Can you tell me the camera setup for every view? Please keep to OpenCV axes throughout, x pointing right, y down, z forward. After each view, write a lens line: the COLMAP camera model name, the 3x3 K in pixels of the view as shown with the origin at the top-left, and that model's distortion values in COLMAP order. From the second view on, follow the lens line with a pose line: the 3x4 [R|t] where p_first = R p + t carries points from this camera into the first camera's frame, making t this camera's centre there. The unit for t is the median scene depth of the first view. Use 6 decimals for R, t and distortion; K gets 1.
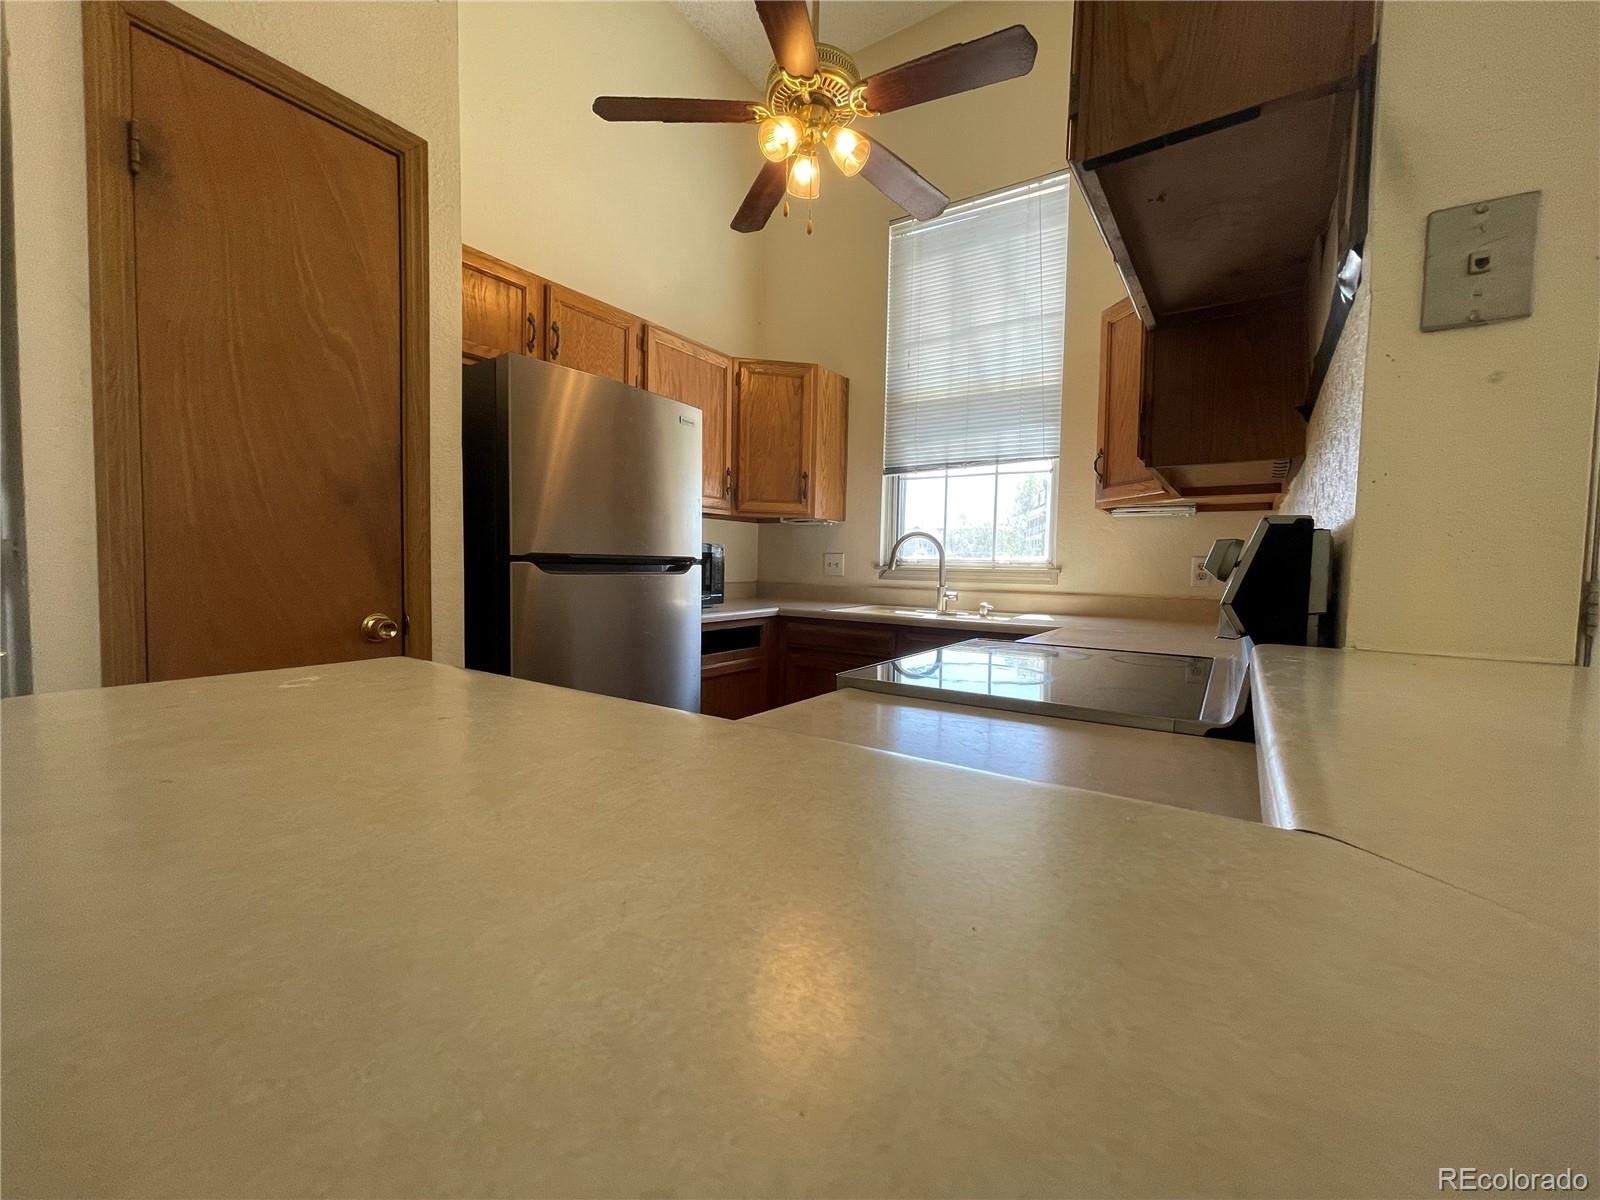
lens RADIAL K [[643.5, 0, 798.8], [0, 643.5, 598.5], [0, 0, 1]] dist [-0.002621, -0.000196]
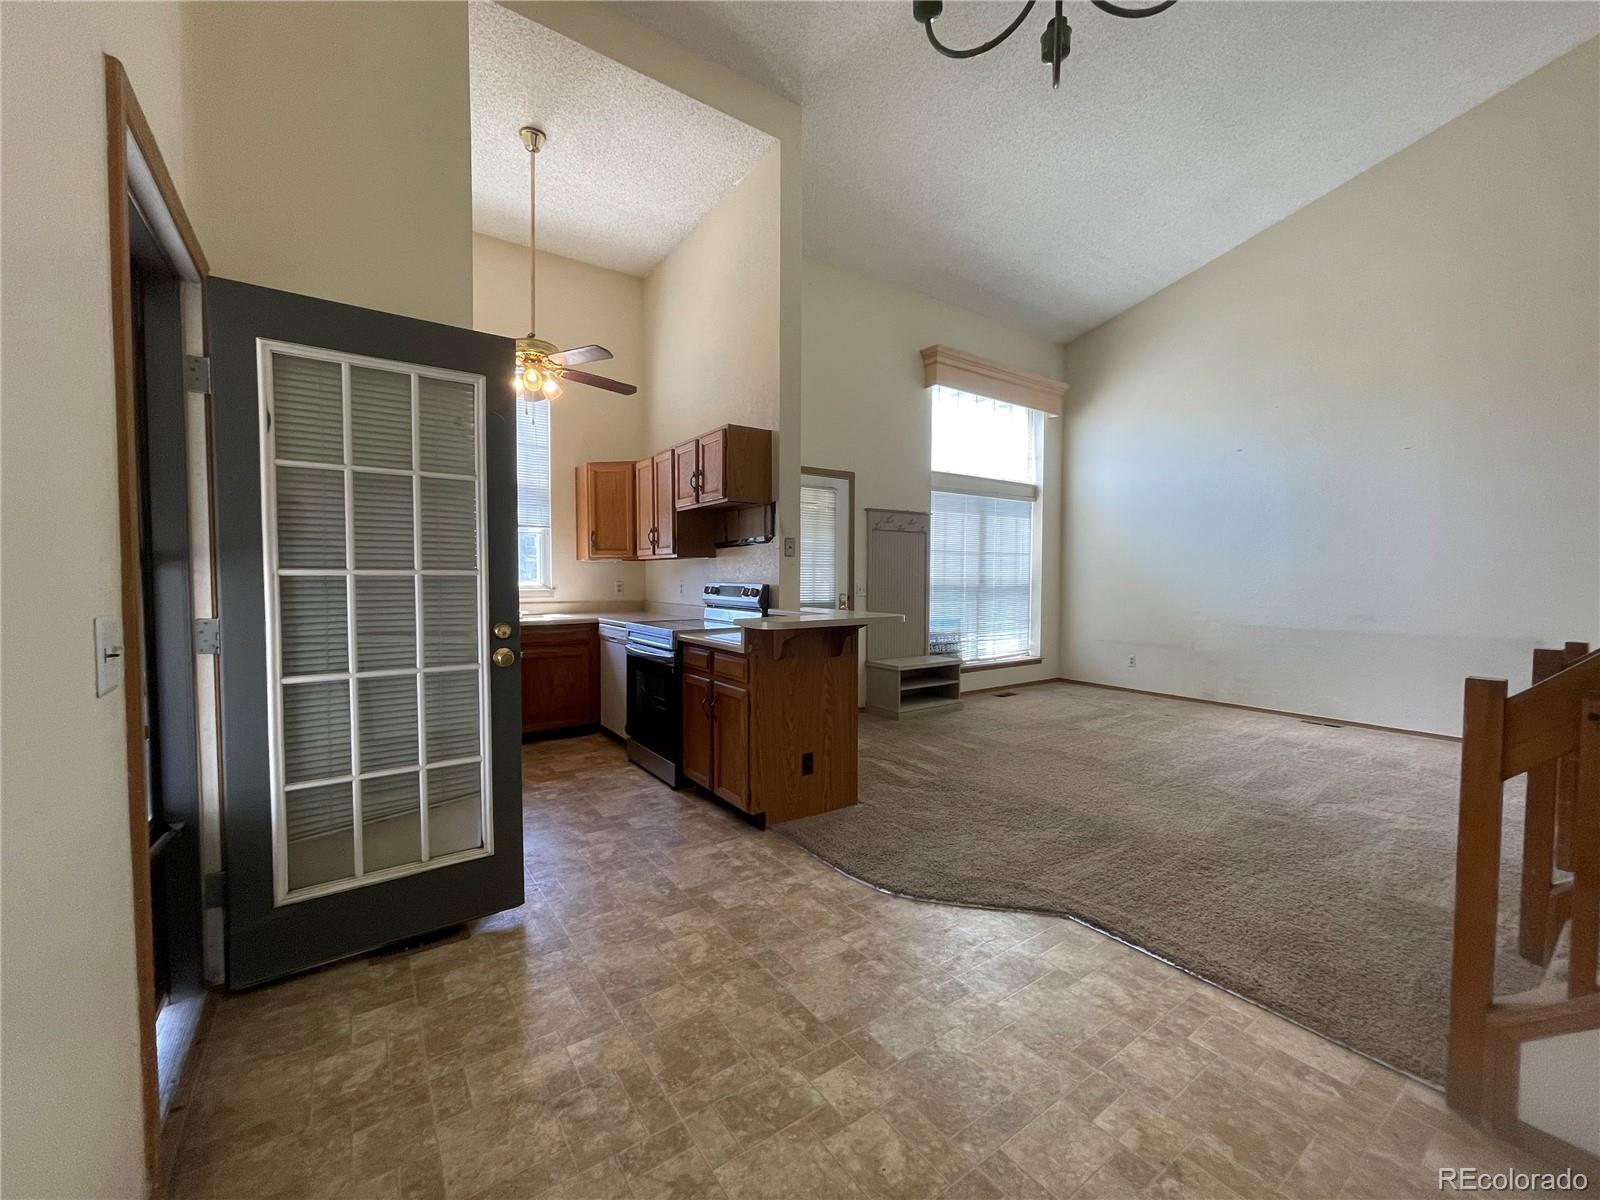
lens RADIAL K [[643.5, 0, 798.0], [0, 643.5, 598.9], [0, 0, 1]] dist [-0.002621, -0.000196]
pose [[0.351919, -0.051211, 0.934628, -1.005852], [0.051287, 0.998057, 0.035375, -0.044649], [-0.934624, 0.035485, 0.353862, -0.272265]]
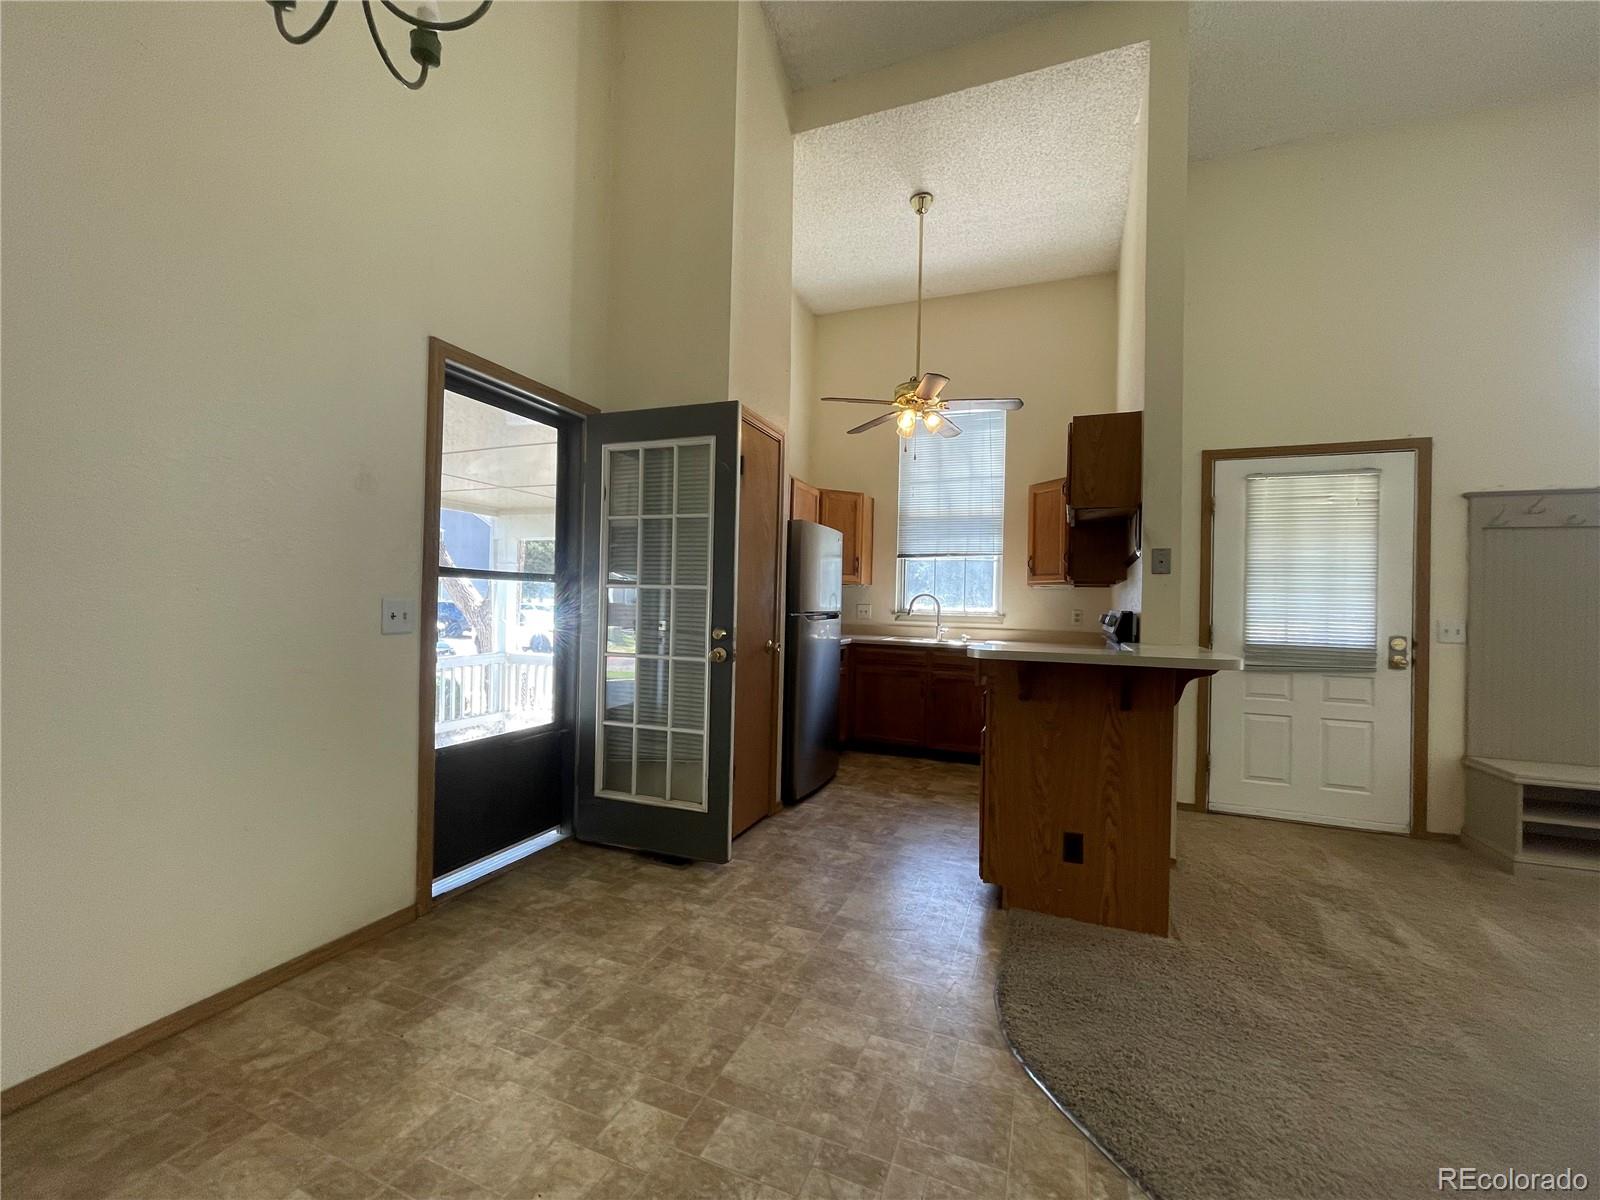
lens RADIAL K [[643.5, 0, 796.7], [0, 643.5, 597.7], [0, 0, 1]] dist [-0.002621, -0.000196]
pose [[0.977351, 0.007324, 0.211497, -0.524727], [0.004376, 0.998488, -0.054800, -0.000108], [-0.211578, 0.054485, 0.975841, -0.619529]]
